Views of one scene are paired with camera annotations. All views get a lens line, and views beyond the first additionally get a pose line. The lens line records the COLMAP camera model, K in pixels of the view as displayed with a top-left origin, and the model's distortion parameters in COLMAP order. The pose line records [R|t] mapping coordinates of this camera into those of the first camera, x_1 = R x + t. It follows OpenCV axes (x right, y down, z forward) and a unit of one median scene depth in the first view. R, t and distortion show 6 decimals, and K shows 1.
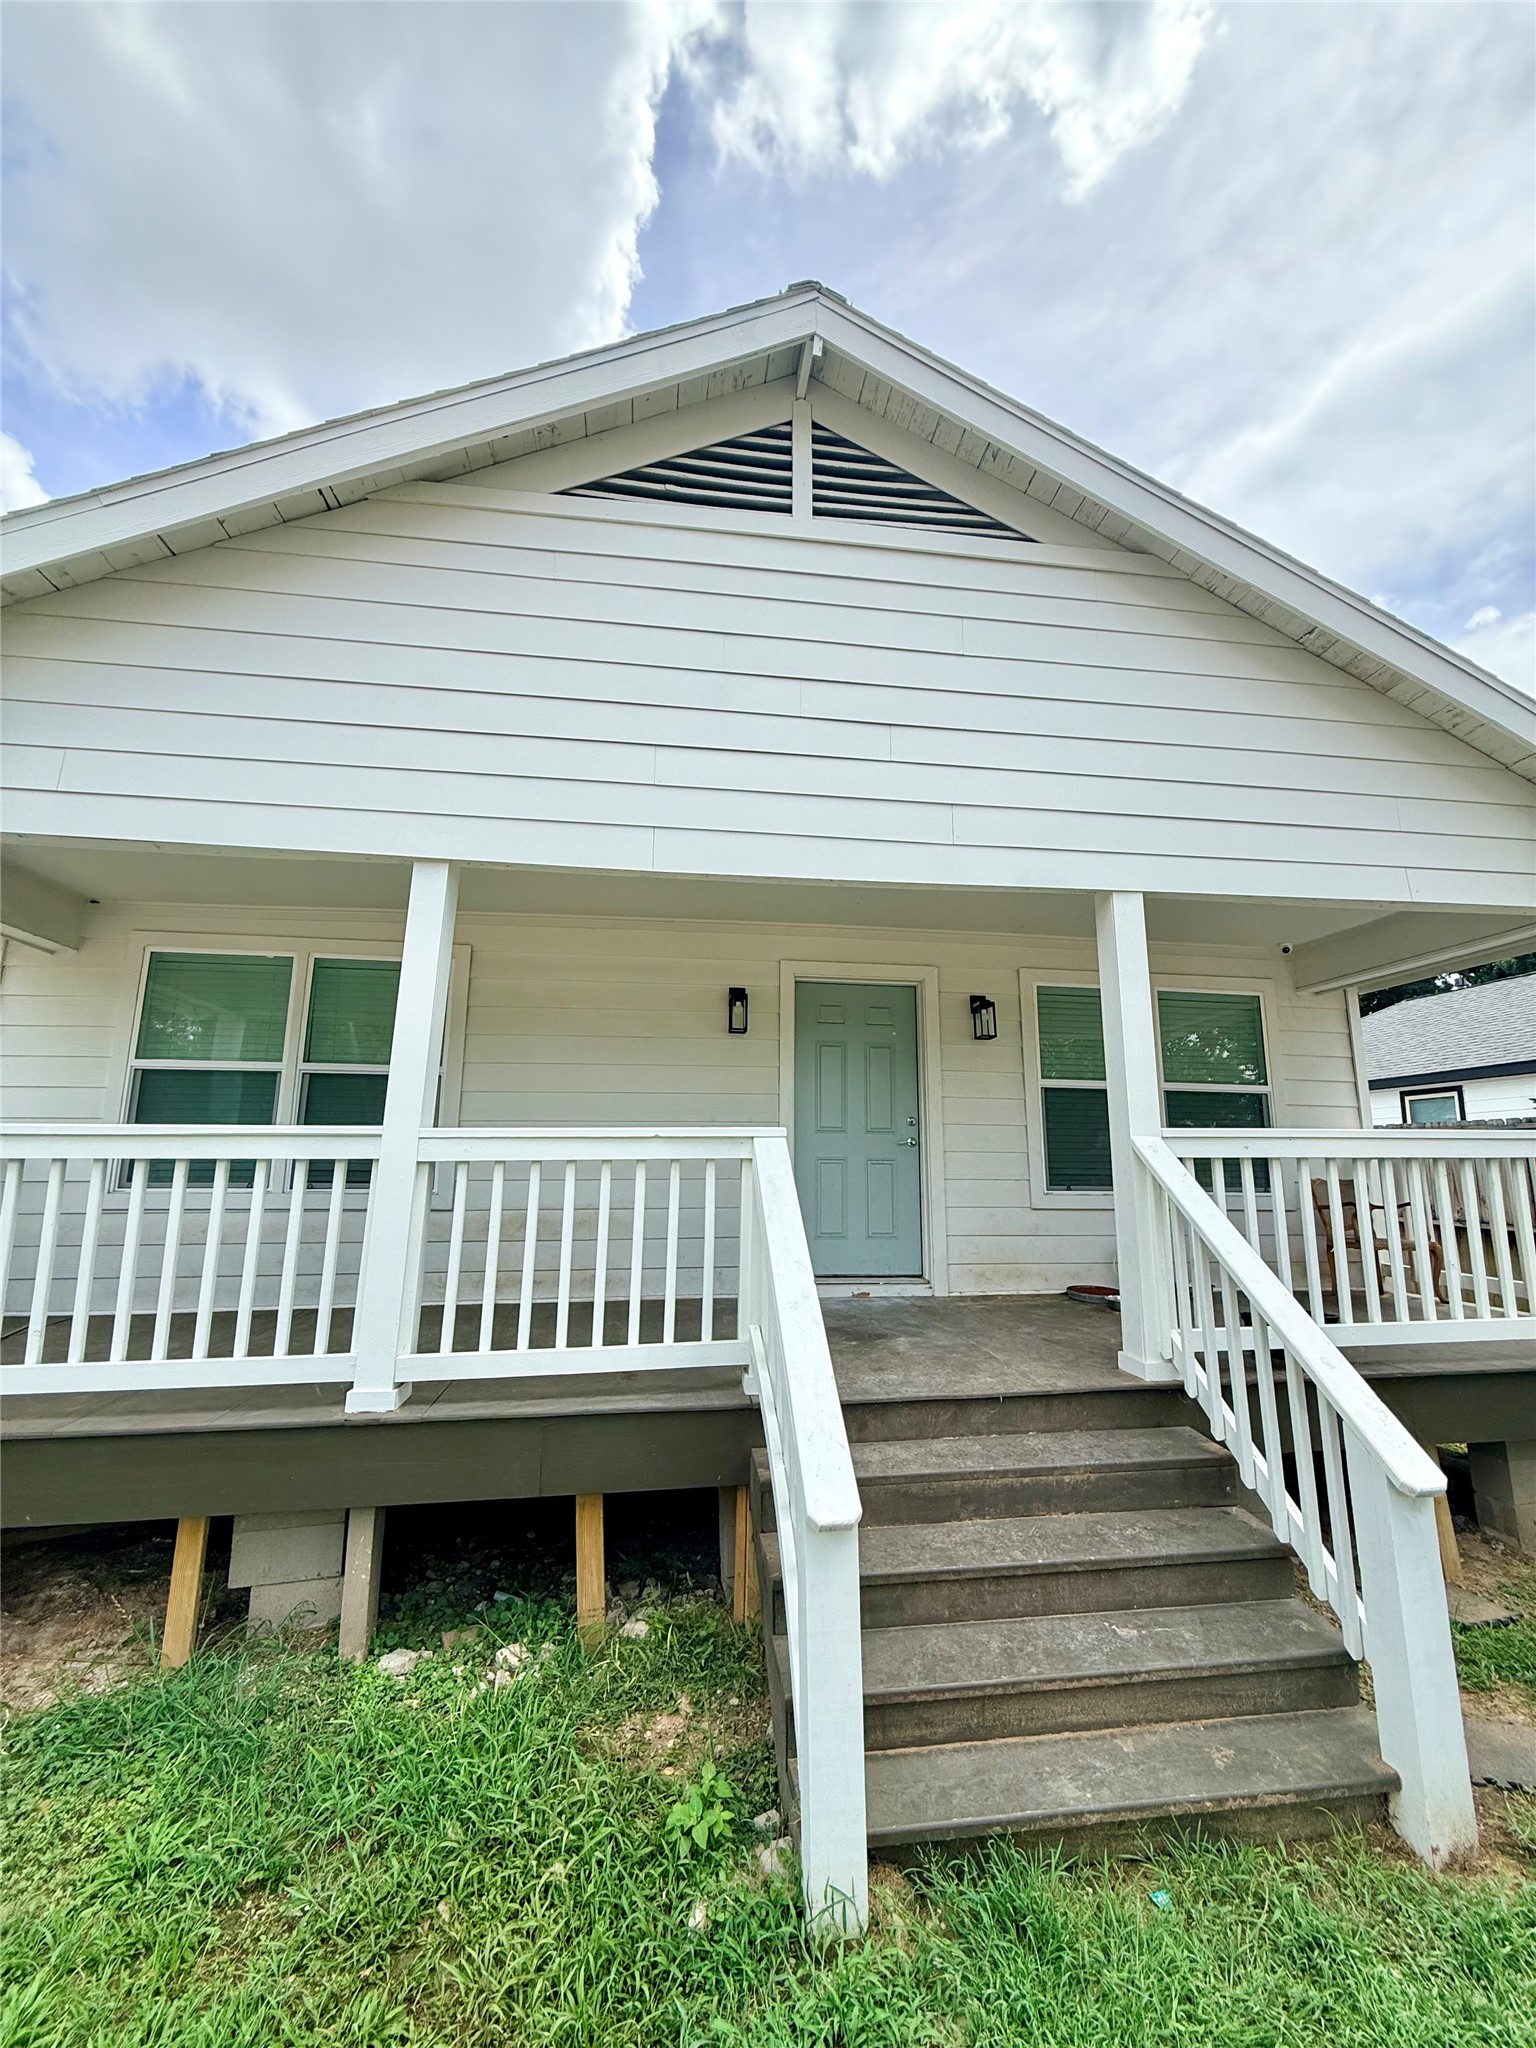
lens RADIAL K [[812.9, 0, 768.0], [0, 812.9, 1024.0], [0, 0, 1]] dist [-0.000790, 0.000017]
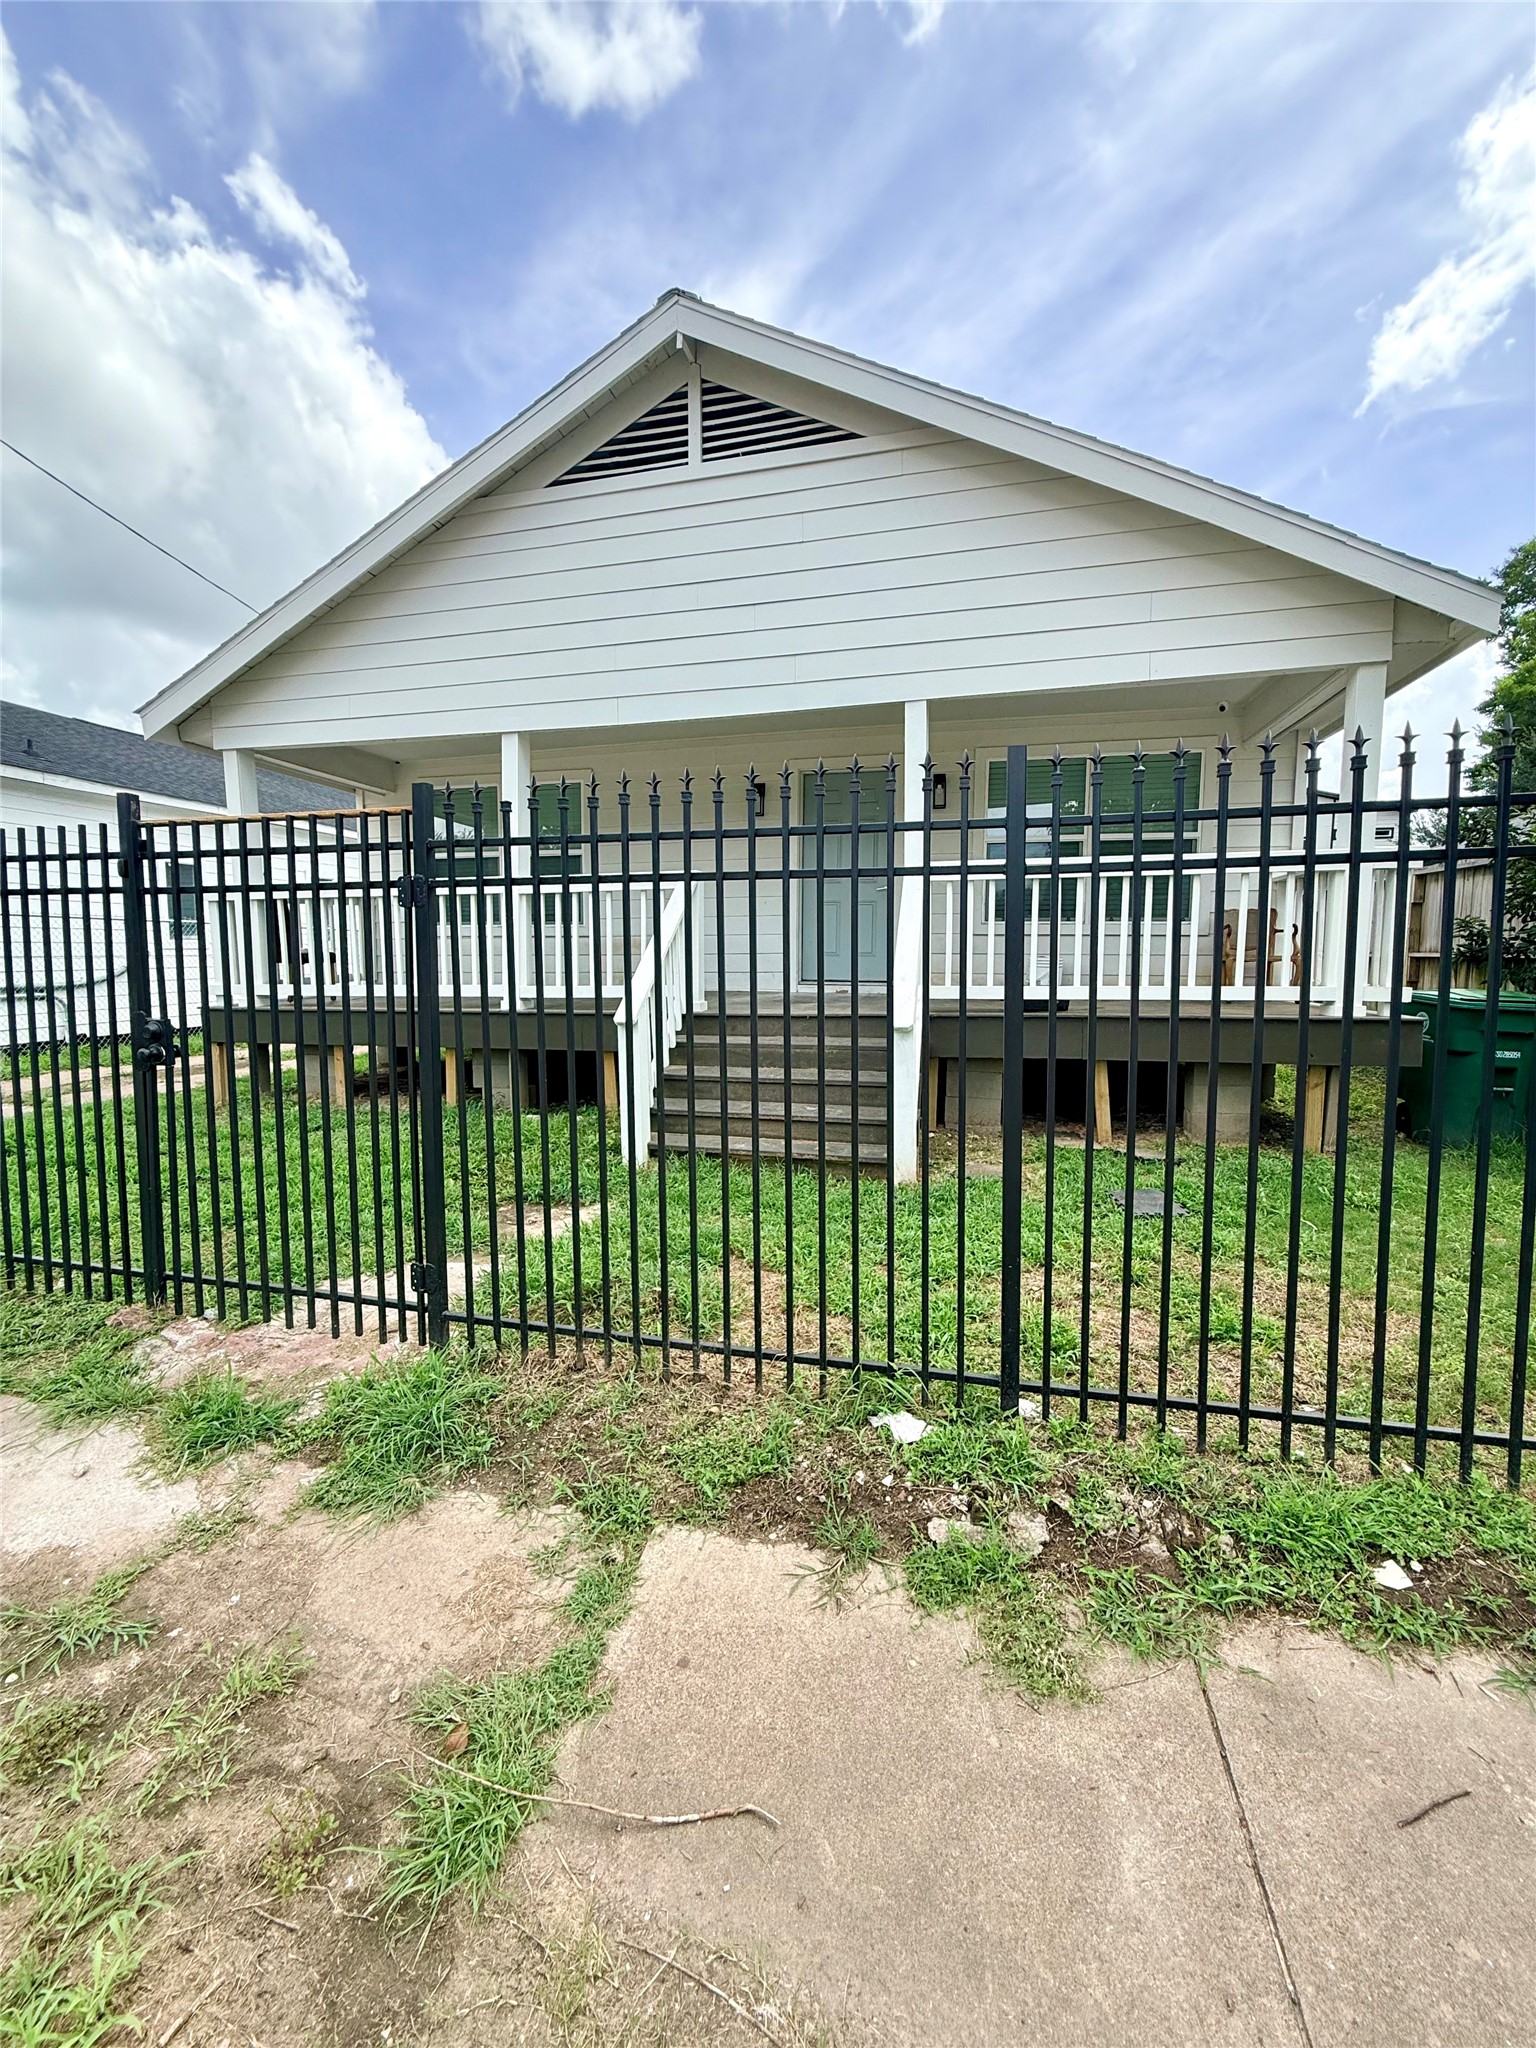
lens RADIAL K [[812.9, 0, 768.0], [0, 812.9, 1024.0], [0, 0, 1]] dist [-0.000790, 0.000017]
pose [[0.931971, 0.029466, -0.361335, 0.883357], [0.064873, 0.967050, 0.246183, 0.028400], [0.356682, -0.252876, 0.899351, -0.671877]]
